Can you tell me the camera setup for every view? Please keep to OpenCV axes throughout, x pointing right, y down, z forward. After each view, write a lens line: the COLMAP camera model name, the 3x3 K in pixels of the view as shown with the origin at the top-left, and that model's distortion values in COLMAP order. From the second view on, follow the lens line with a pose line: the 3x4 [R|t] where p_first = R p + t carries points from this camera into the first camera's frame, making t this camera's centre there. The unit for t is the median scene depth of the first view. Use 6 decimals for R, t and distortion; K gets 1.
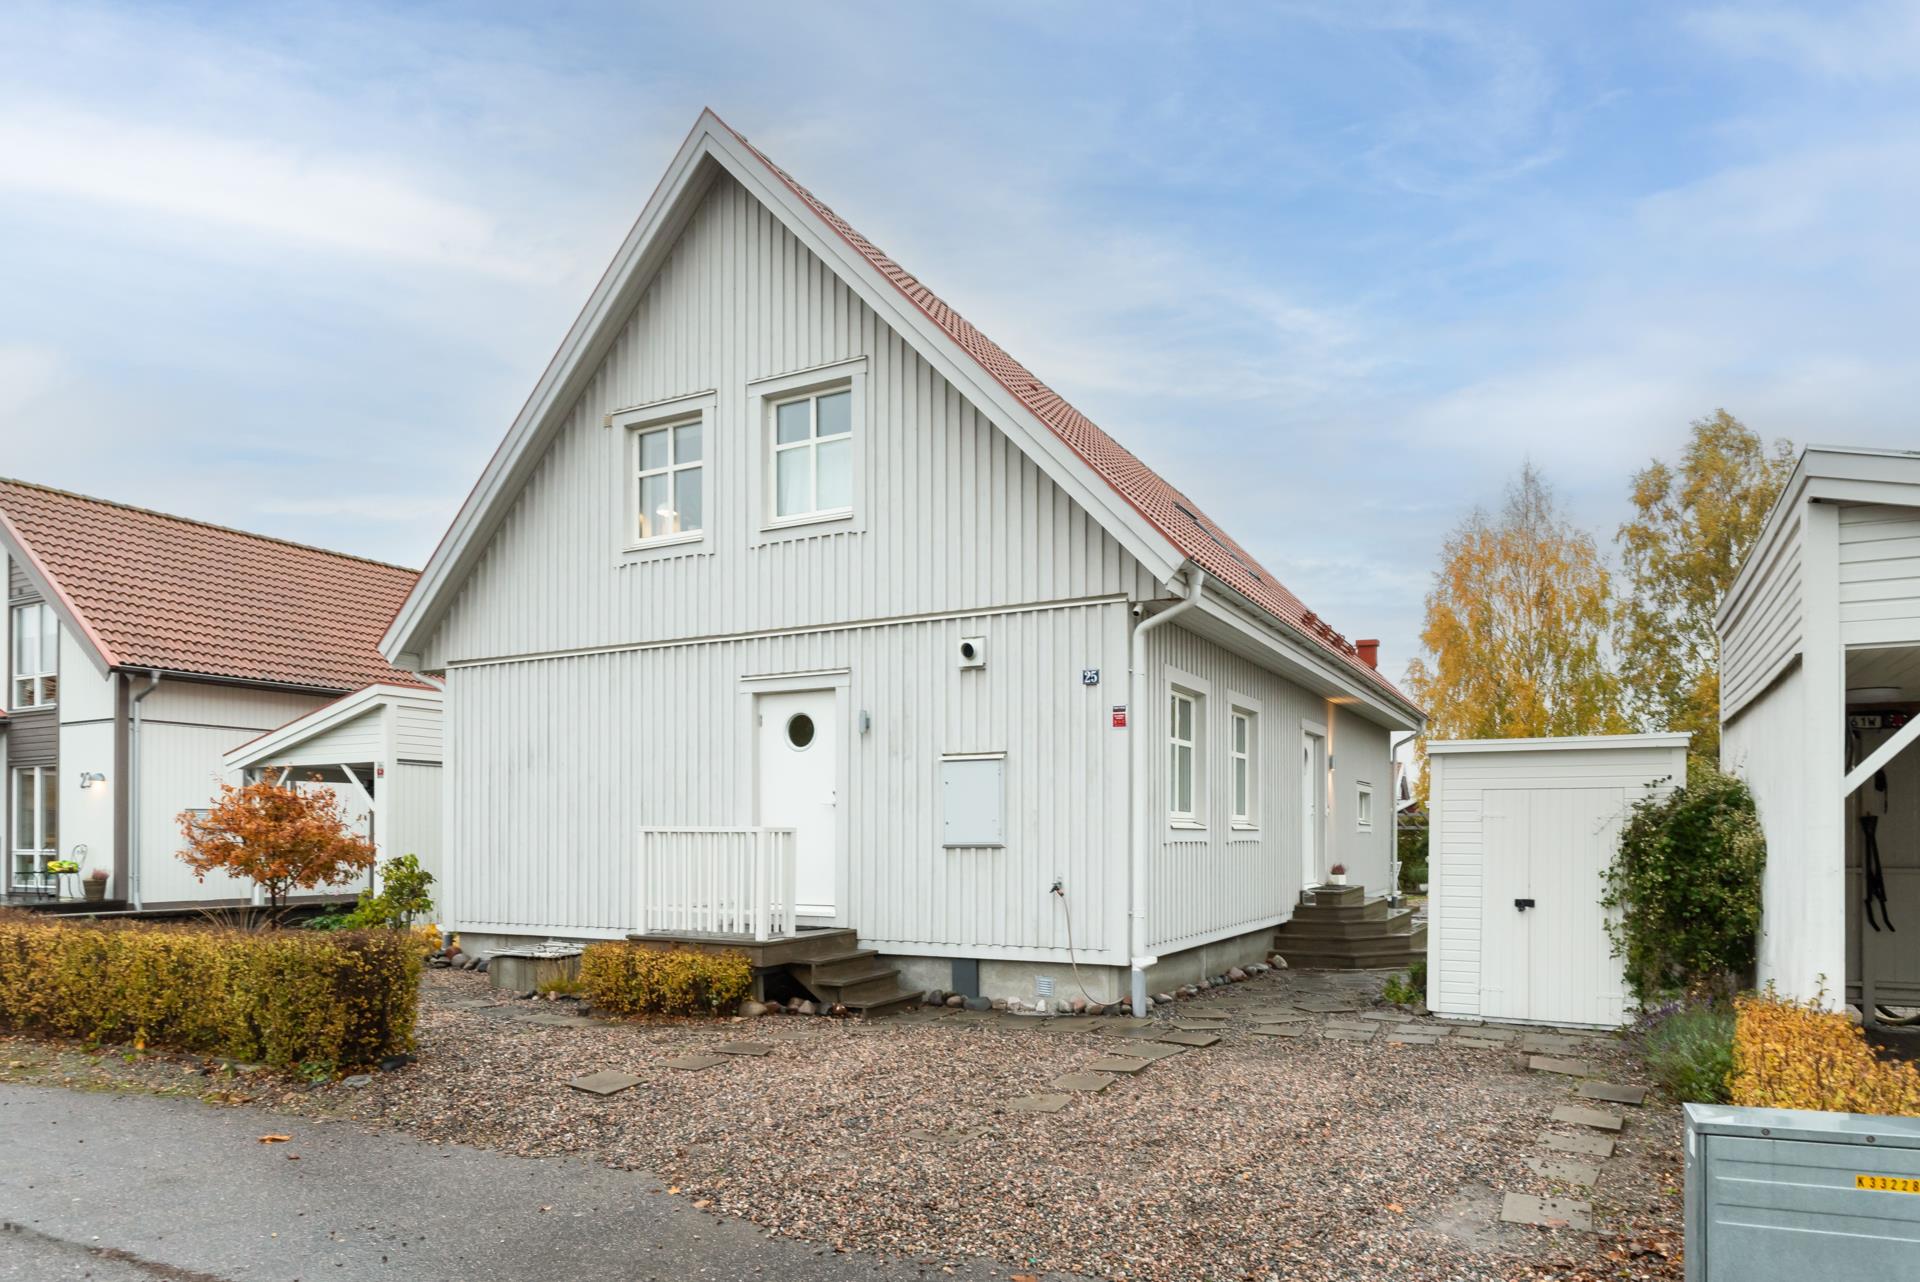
lens RADIAL K [[1139.7, 0, 1025.1], [0, 1139.7, 820.2], [0, 0, 1]] dist [-0.004807, 0.002828]
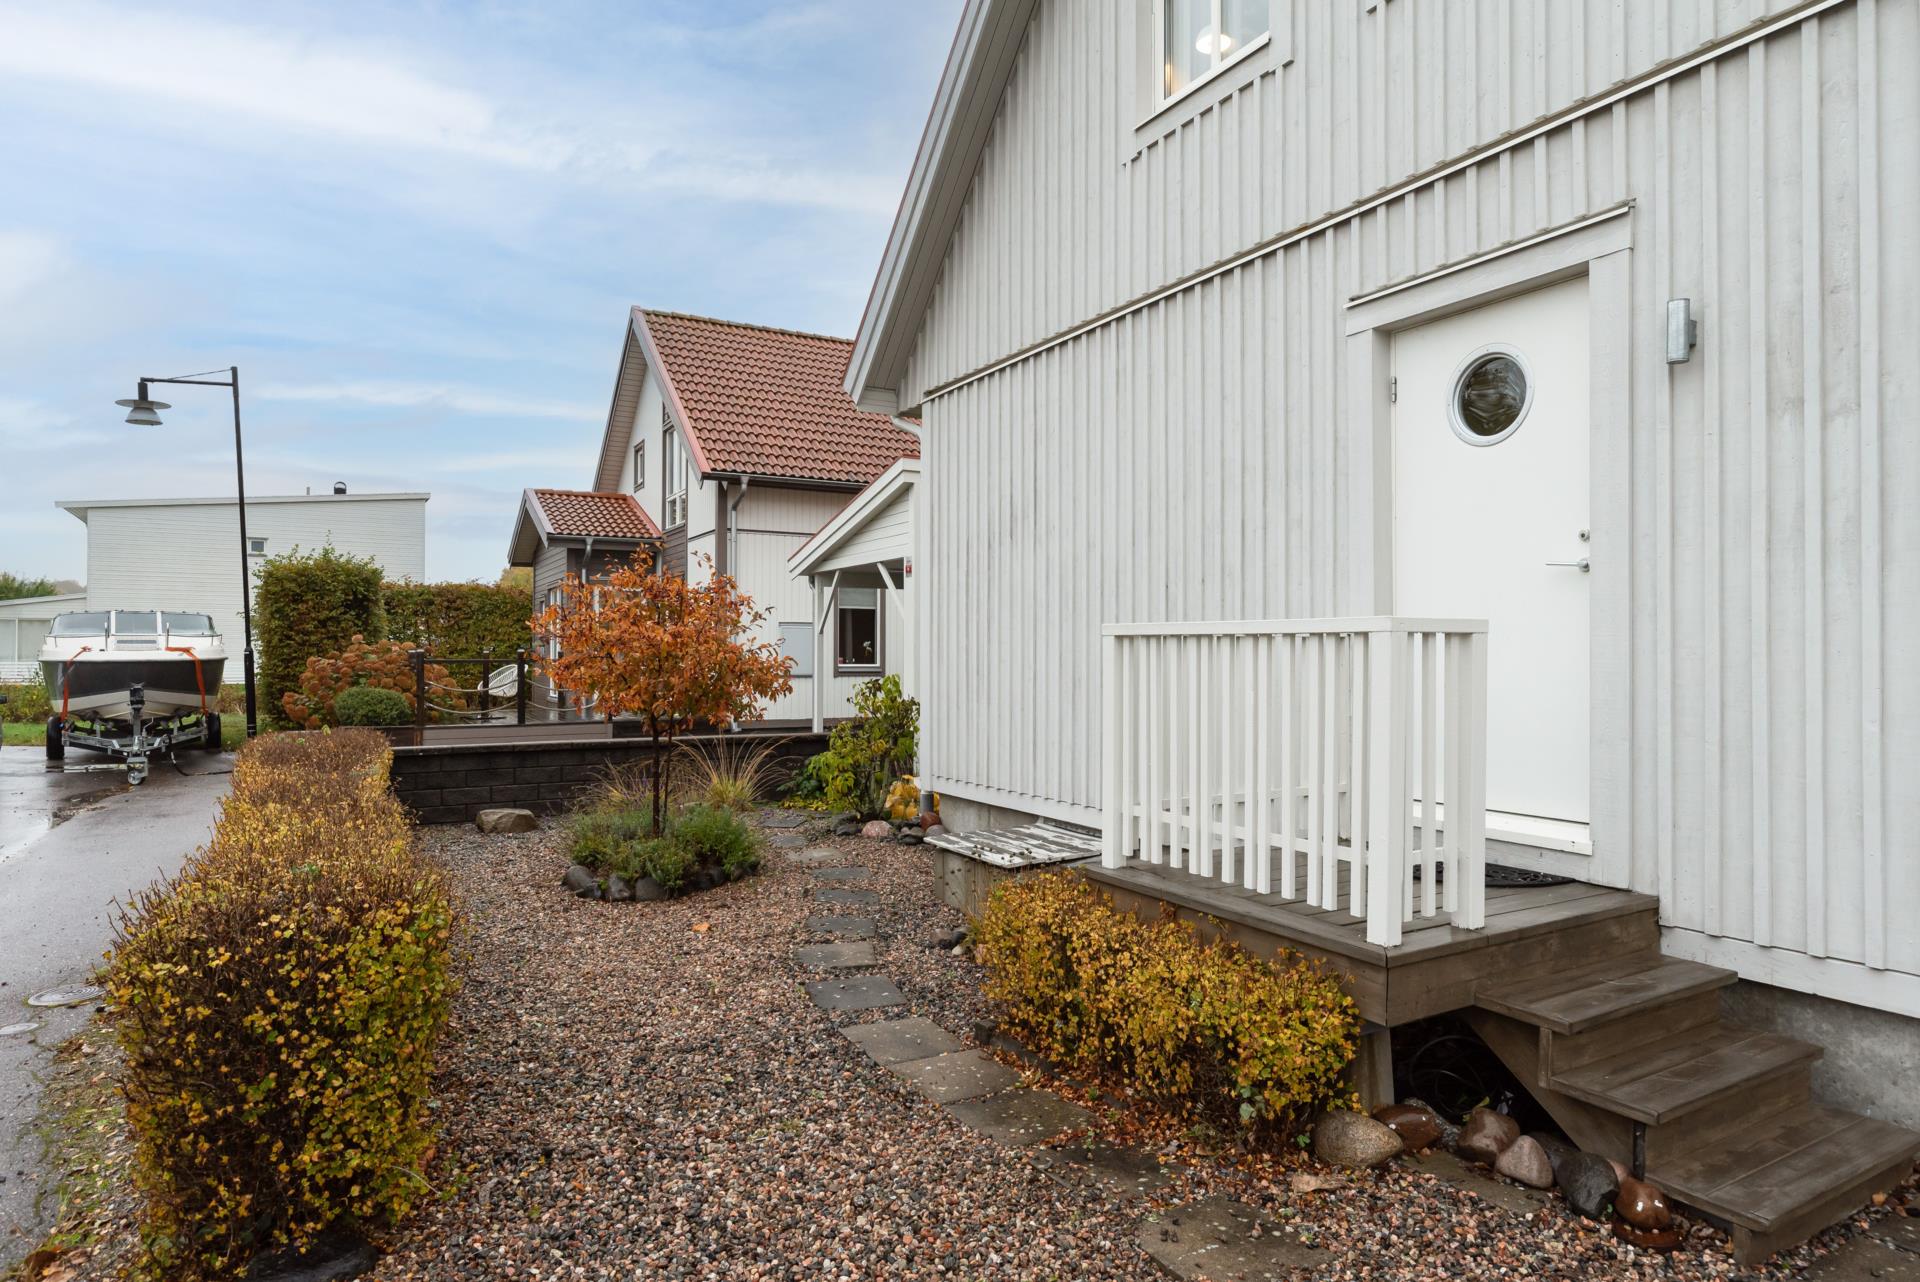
lens RADIAL K [[1139.7, 0, 972.7], [0, 1139.7, 637.4], [0, 0, 1]] dist [-0.004807, 0.002828]
pose [[0.822761, -0.005209, -0.568363, -0.120059], [0.004344, 0.999986, -0.002876, 0.011096], [0.568371, -0.000103, 0.822773, 0.564713]]
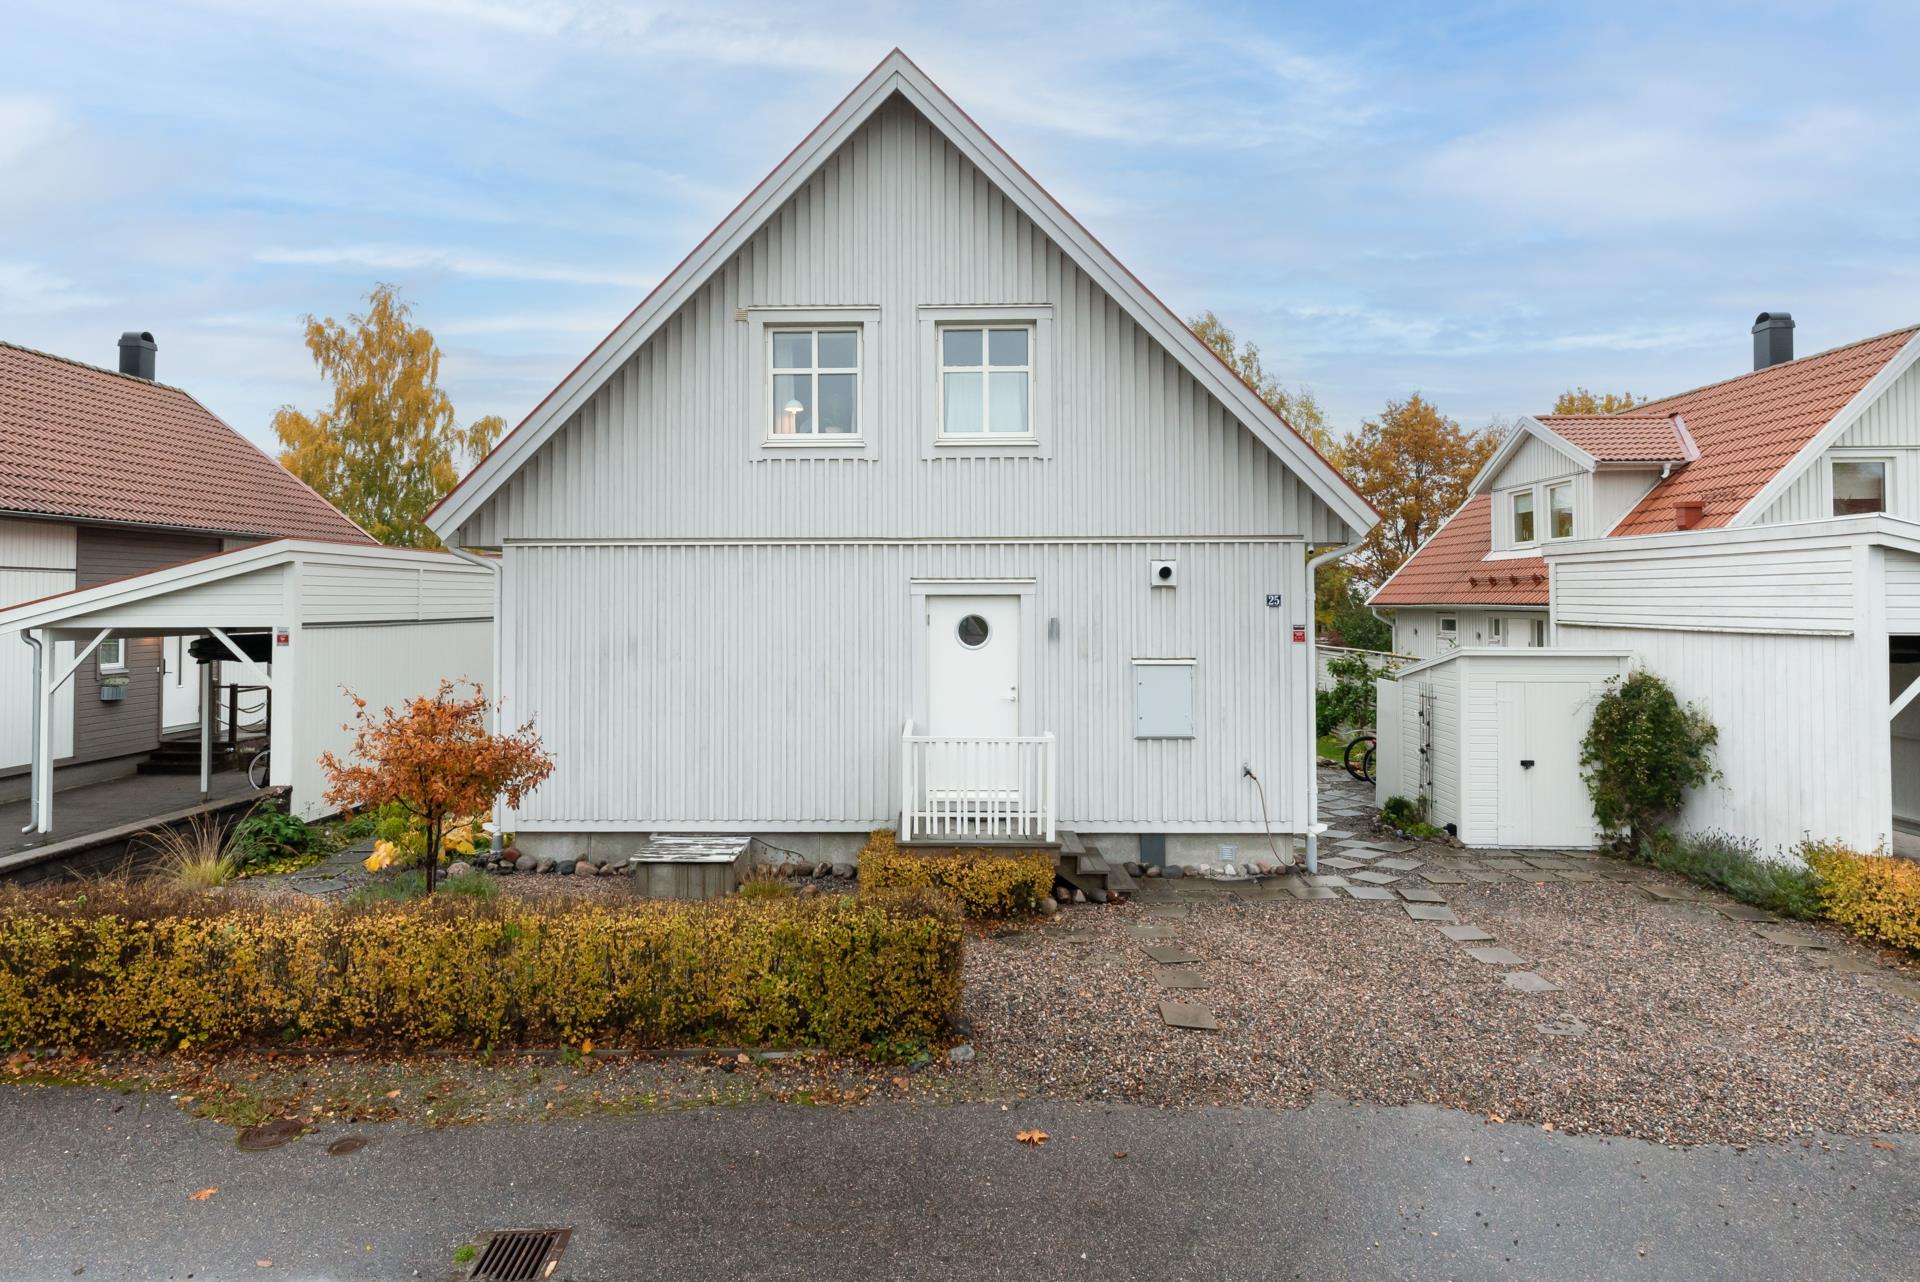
lens RADIAL K [[1025.1, 0, 956.9], [0, 1025.1, 575.9], [0, 0, 1]] dist [0.001217, -0.000364]
pose [[0.910729, 0.010821, 0.412863, -0.639253], [-0.002201, 0.999770, -0.021348, -0.114031], [-0.412998, 0.018533, 0.910543, 0.112640]]
